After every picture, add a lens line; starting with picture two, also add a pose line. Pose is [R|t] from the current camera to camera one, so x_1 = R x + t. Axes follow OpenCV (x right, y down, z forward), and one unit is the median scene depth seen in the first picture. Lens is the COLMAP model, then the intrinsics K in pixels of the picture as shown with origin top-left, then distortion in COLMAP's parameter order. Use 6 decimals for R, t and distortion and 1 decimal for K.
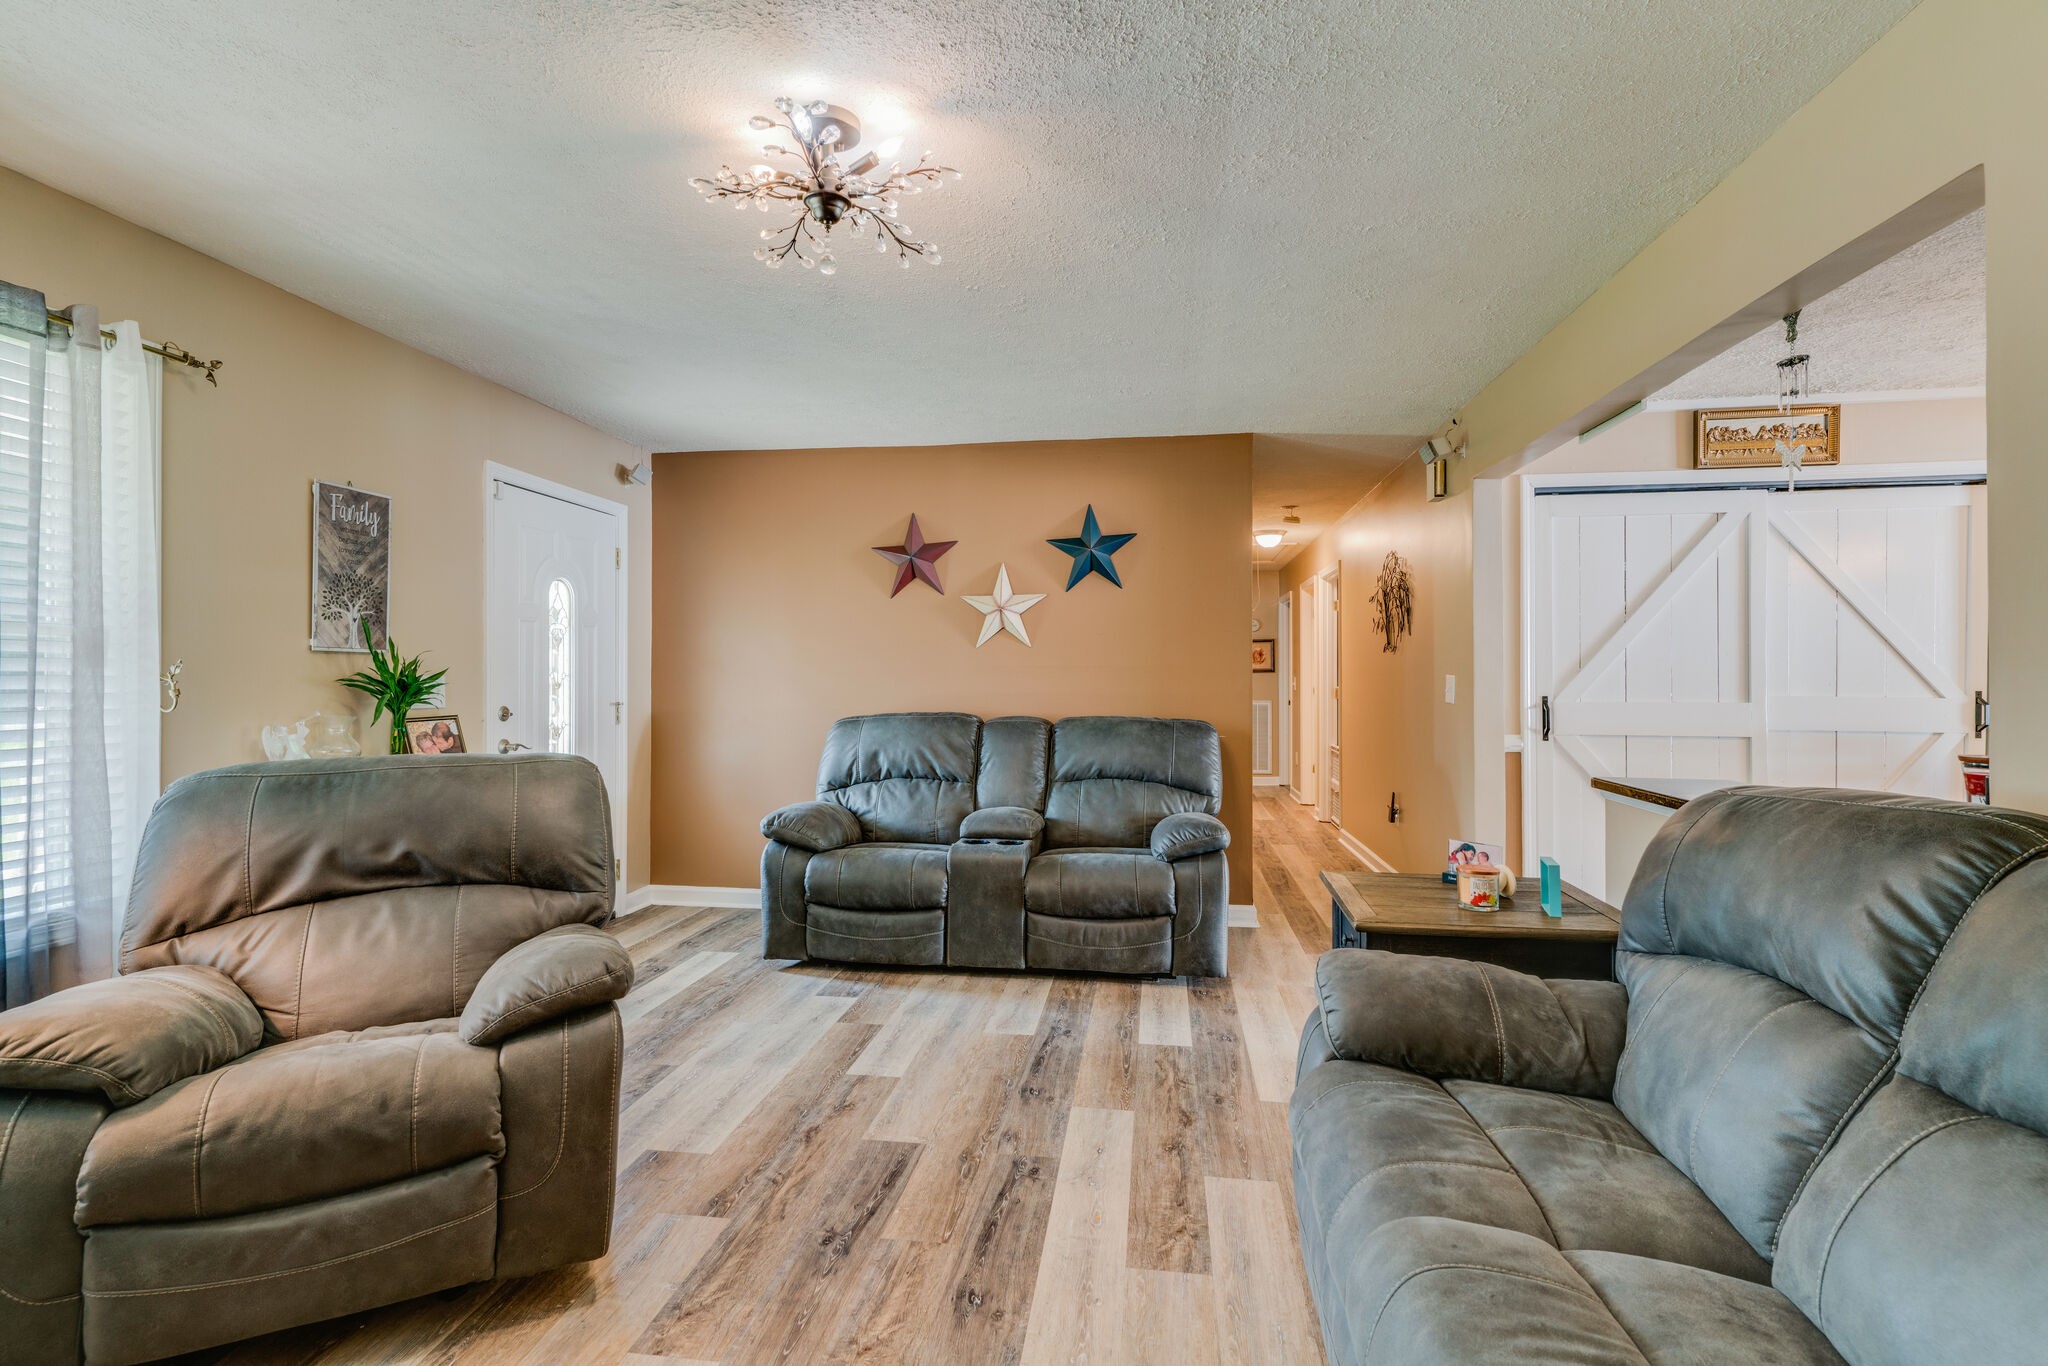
lens RADIAL K [[945.8, 0, 1024.0], [0, 945.8, 683.0], [0, 0, 1]] dist [0.001155, 0.000125]
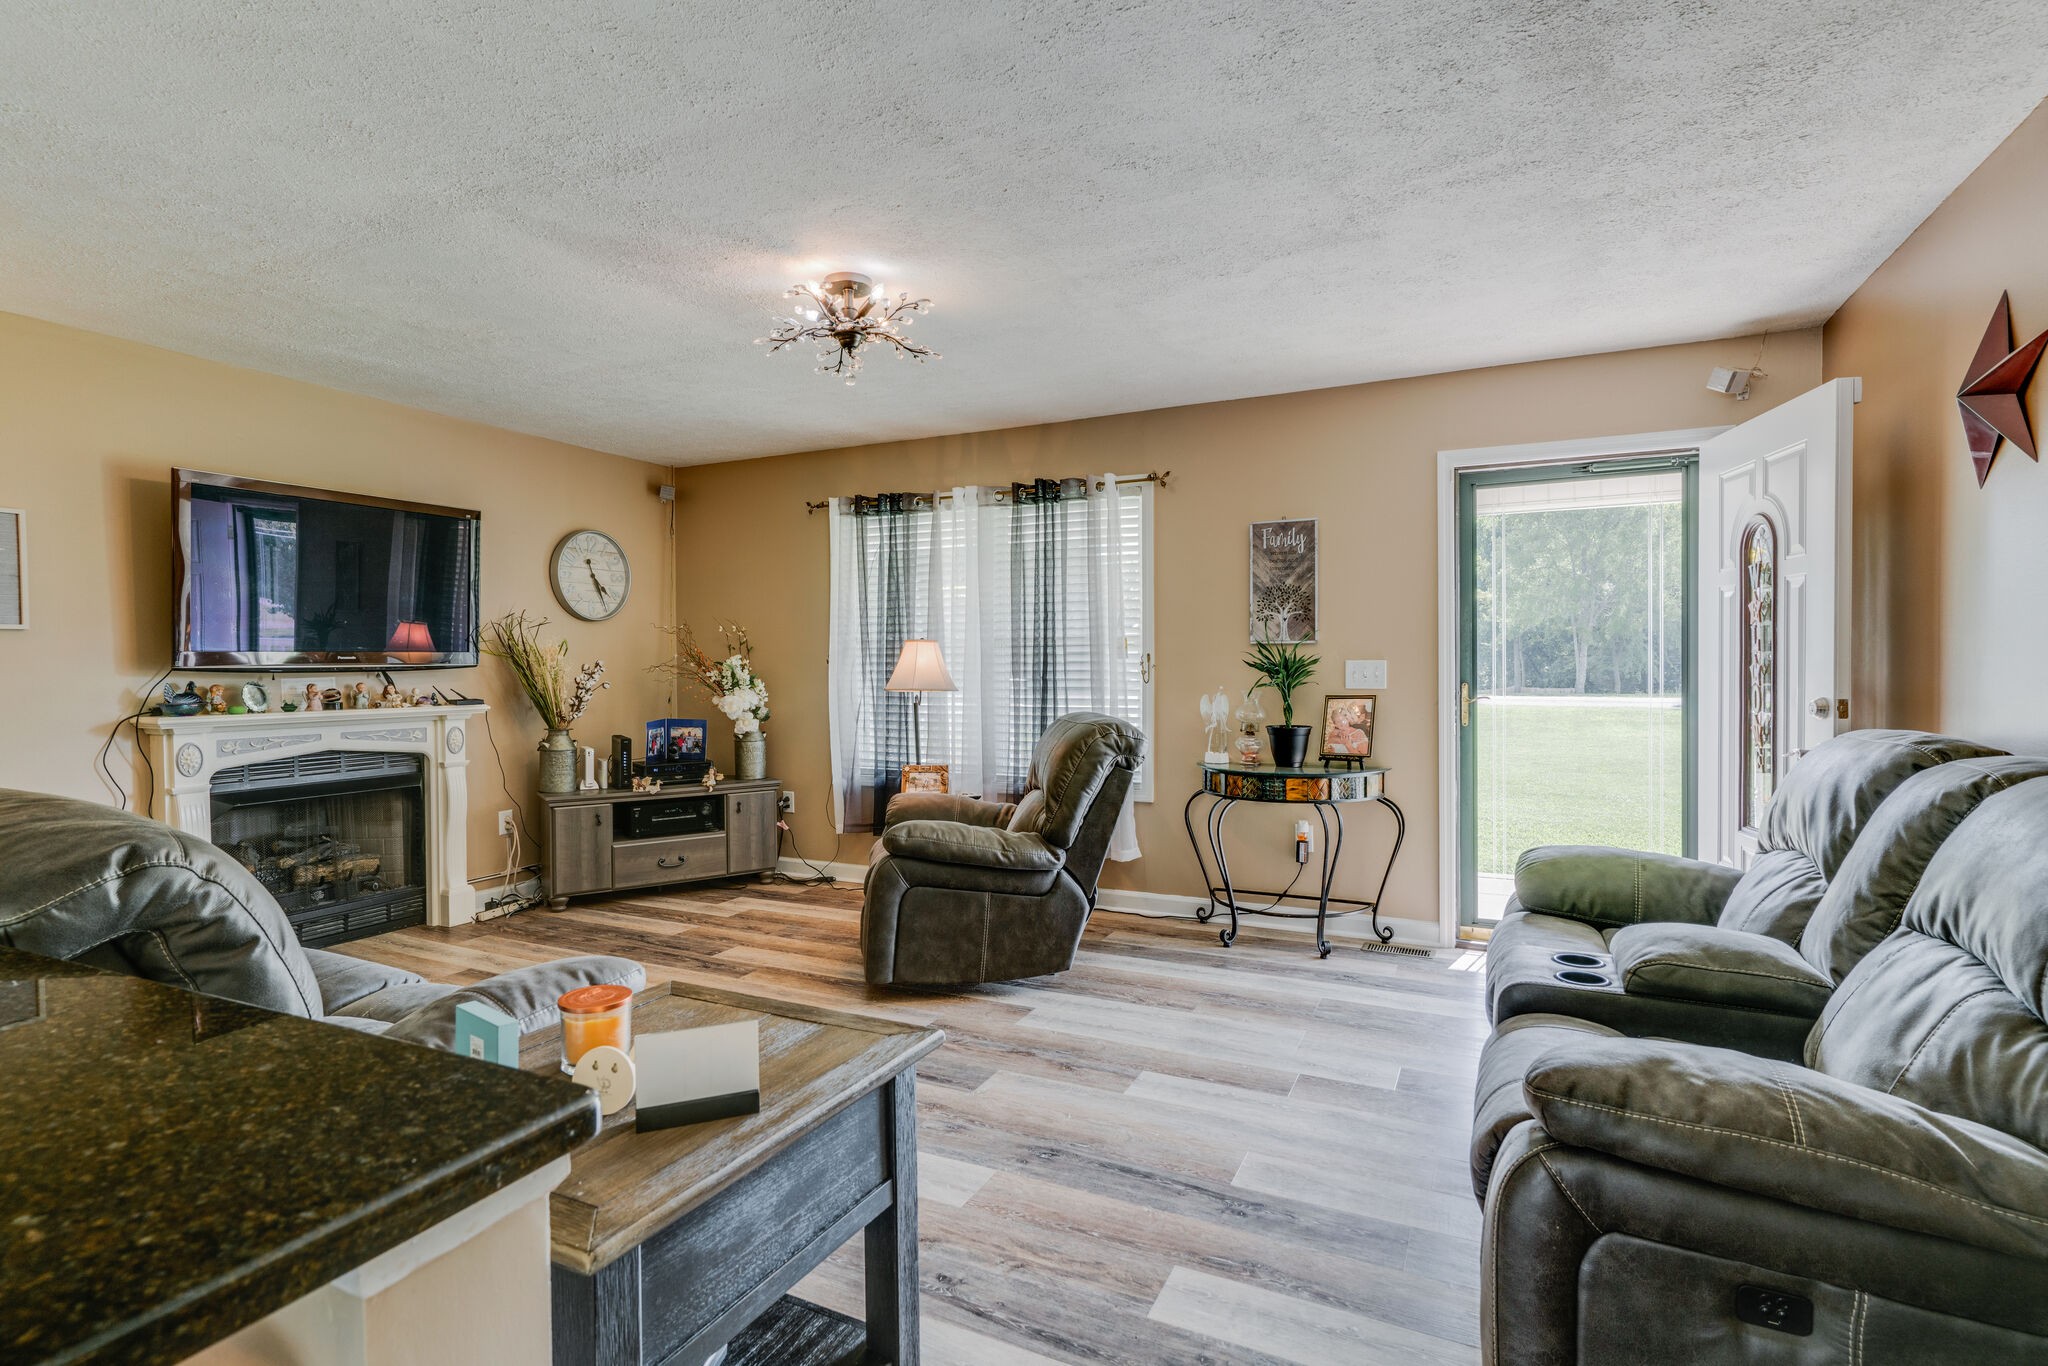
lens RADIAL K [[995.0, 0, 1024.0], [0, 995.0, 683.0], [0, 0, 1]] dist [-0.000046, 0.000209]
pose [[-0.306329, 0.019588, -0.951724, 0.800527], [0.001658, 0.999798, 0.020044, -0.006295], [0.951924, 0.004562, -0.306300, 1.172849]]
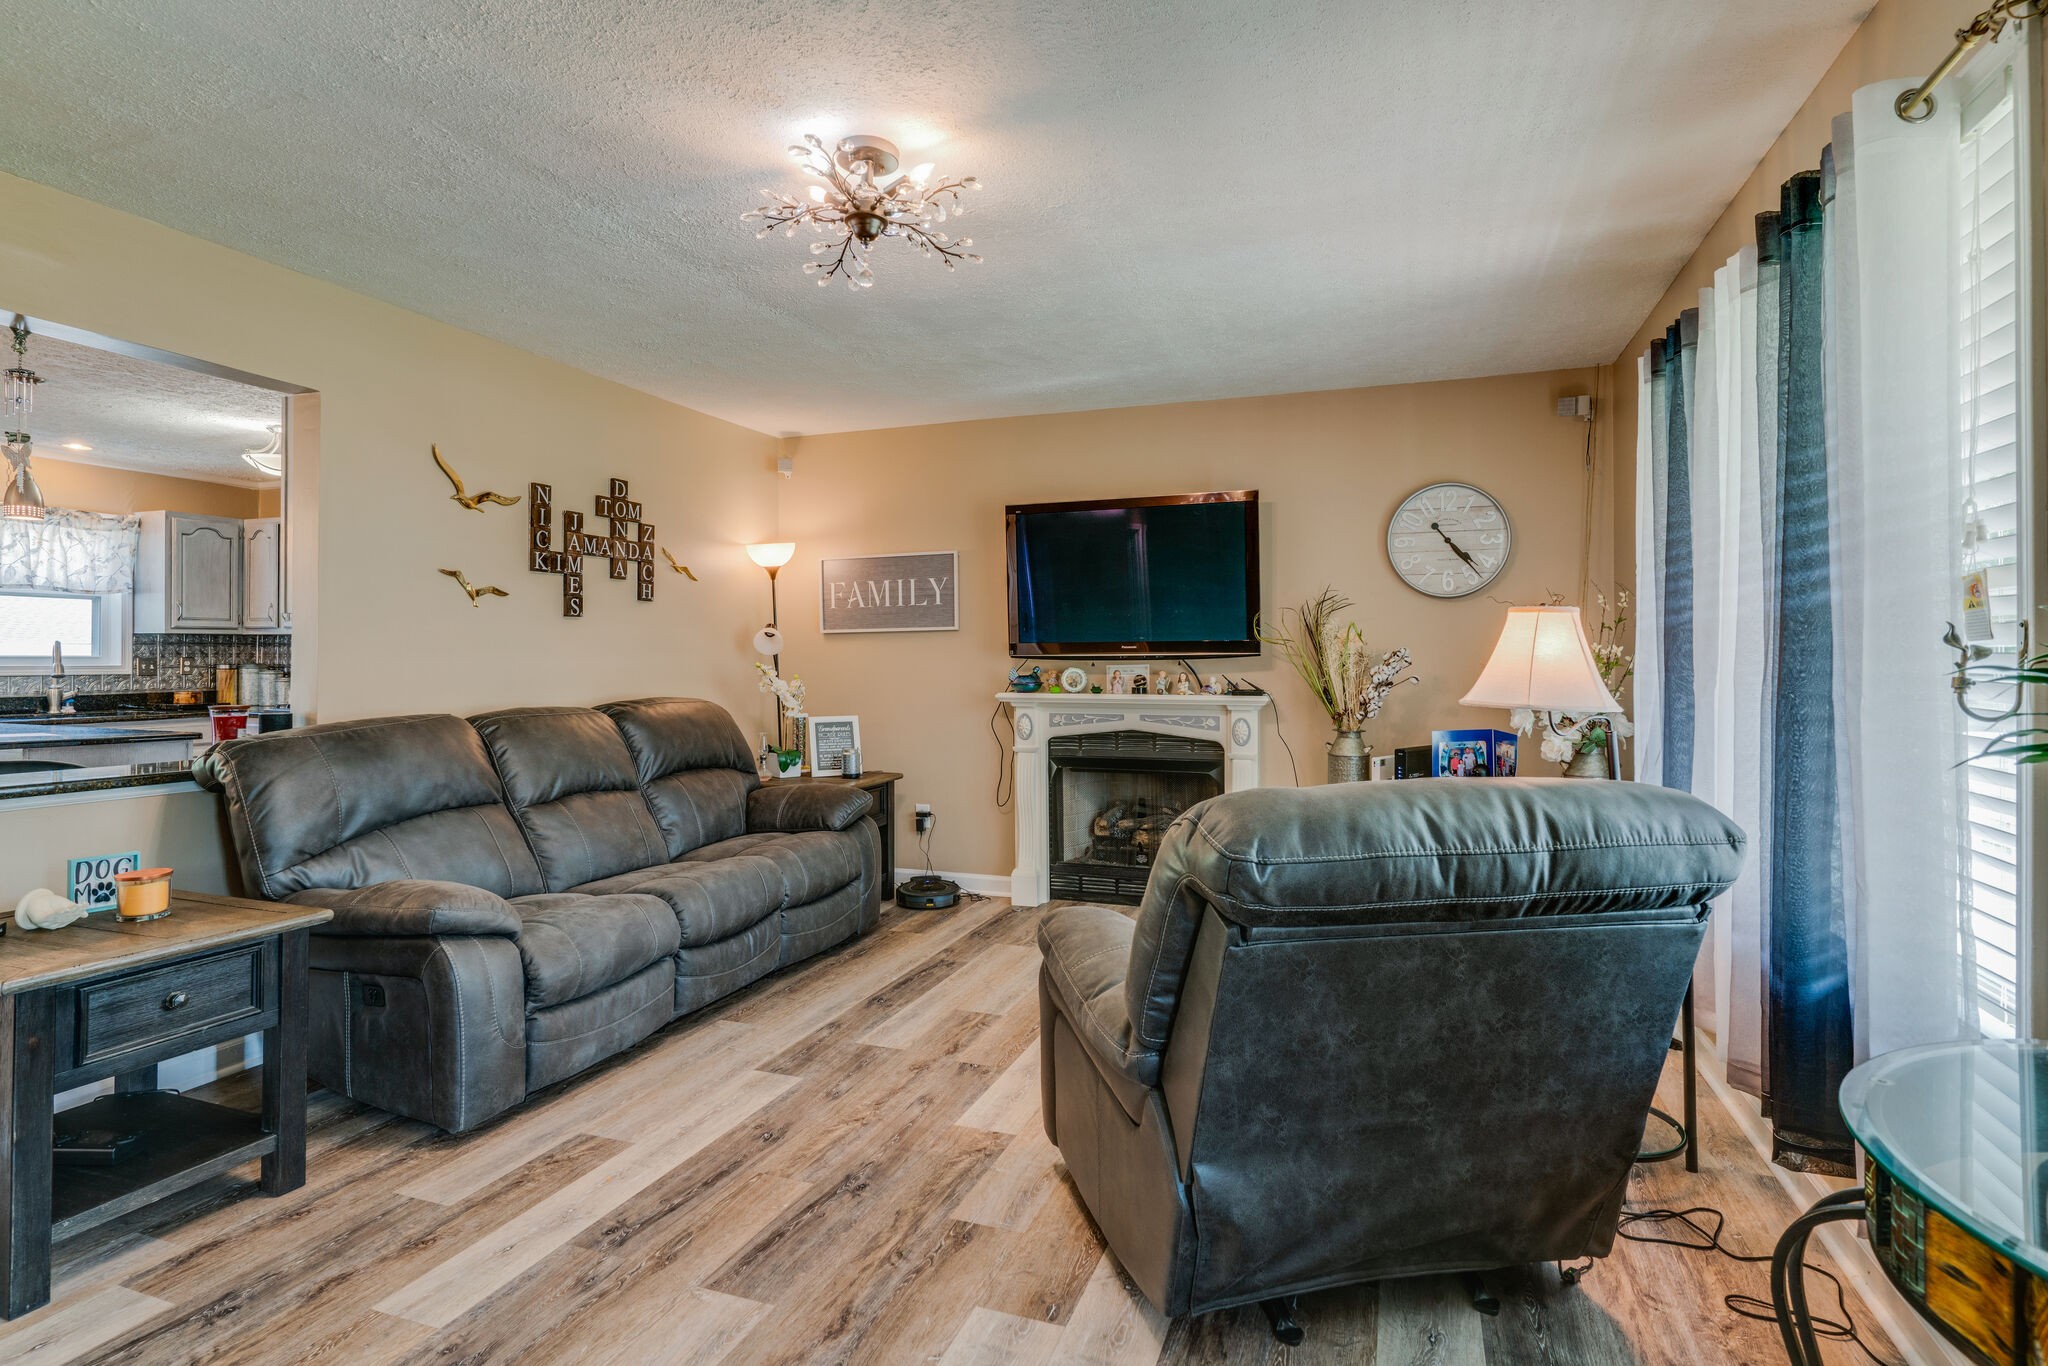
lens RADIAL K [[1041.0, 0, 1026.9], [0, 1041.0, 647.0], [0, 0, 1]] dist [0.003275, 0.000911]
pose [[-0.977196, 0.002630, 0.212323, -0.442284], [0.001712, 0.999988, -0.004503, -0.008438], [-0.212332, -0.004037, -0.977189, 1.456553]]
